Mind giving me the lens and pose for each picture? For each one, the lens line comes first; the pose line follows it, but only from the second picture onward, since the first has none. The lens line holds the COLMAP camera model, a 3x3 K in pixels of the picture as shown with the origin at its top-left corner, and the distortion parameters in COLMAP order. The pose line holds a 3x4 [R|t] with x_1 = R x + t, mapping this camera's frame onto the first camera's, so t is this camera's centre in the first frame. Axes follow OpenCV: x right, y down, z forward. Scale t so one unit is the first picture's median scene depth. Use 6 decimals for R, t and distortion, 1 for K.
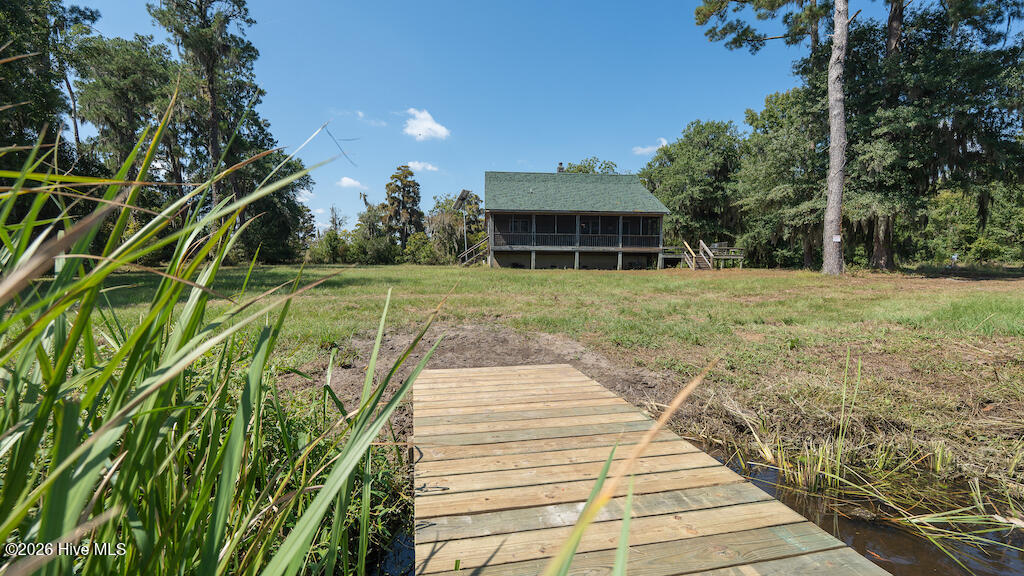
lens RADIAL K [[453.6, 0, 513.4], [0, 453.6, 283.9], [0, 0, 1]] dist [-0.008250, 0.001045]
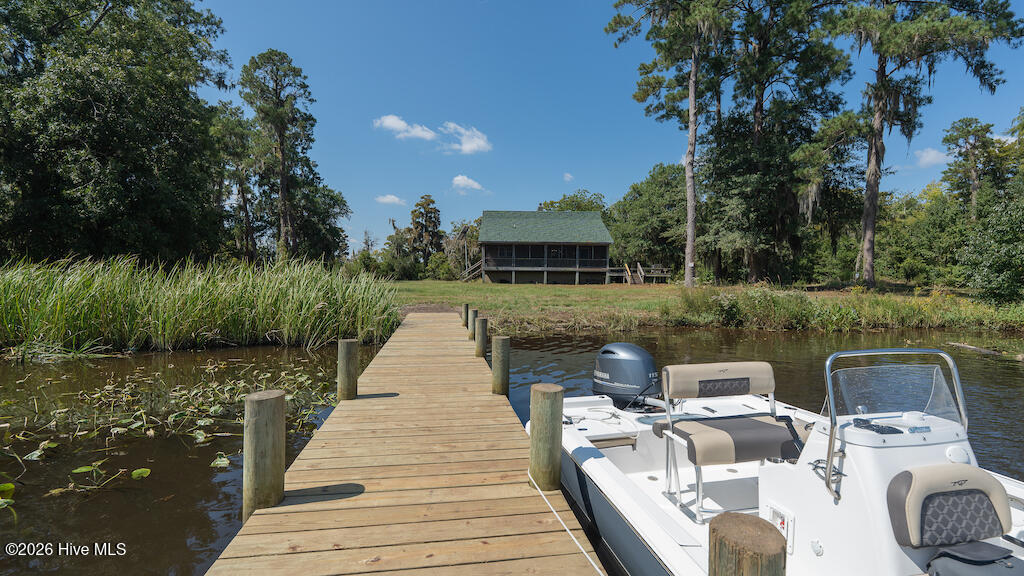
lens RADIAL K [[453.6, 0, 512.2], [0, 453.6, 287.1], [0, 0, 1]] dist [-0.008250, 0.001045]
pose [[0.998390, 0.002643, -0.056658, 0.090001], [-0.004143, 0.999644, -0.026373, 0.010290], [0.056568, 0.026565, 0.998045, -0.289963]]
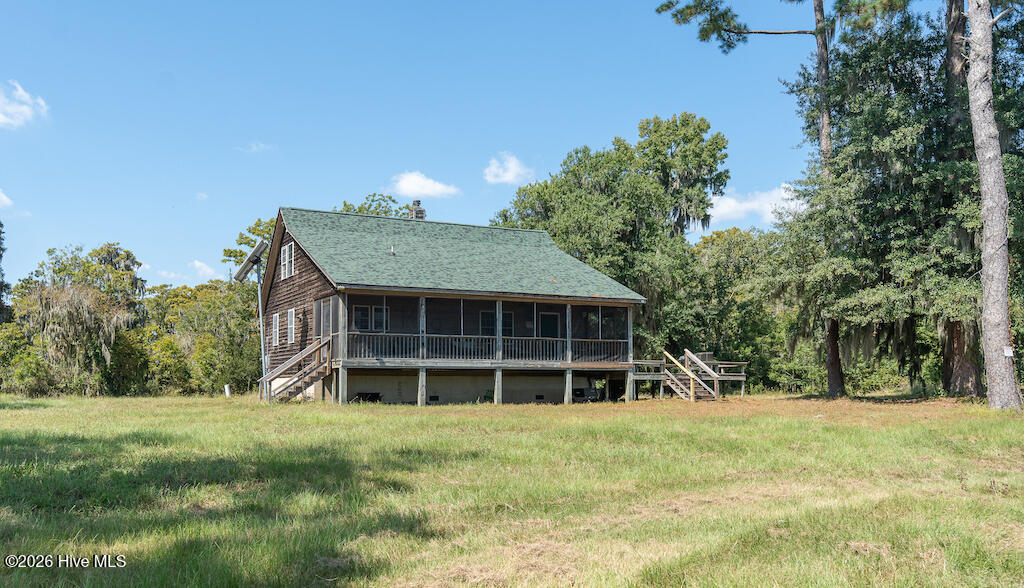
lens RADIAL K [[824.5, 0, 429.7], [0, 824.5, 323.0], [0, 0, 1]] dist [-0.003011, 0.003426]
pose [[0.933535, 0.017812, 0.358044, -0.210255], [0.024725, 0.993187, -0.113874, -0.014029], [-0.357633, 0.115158, 0.926735, 0.108596]]
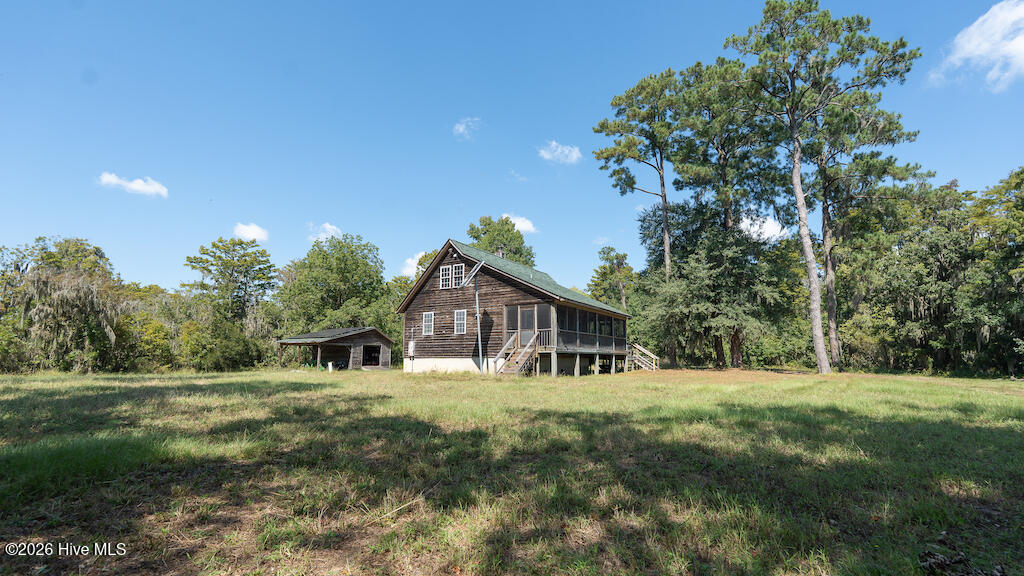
lens RADIAL K [[453.6, 0, 512.0], [0, 453.6, 283.3], [0, 0, 1]] dist [-0.008250, 0.001045]
pose [[0.566944, 0.129029, 0.813588, -0.490722], [0.041038, 0.982006, -0.184336, -0.036079], [-0.822733, 0.137896, 0.551448, 0.437918]]
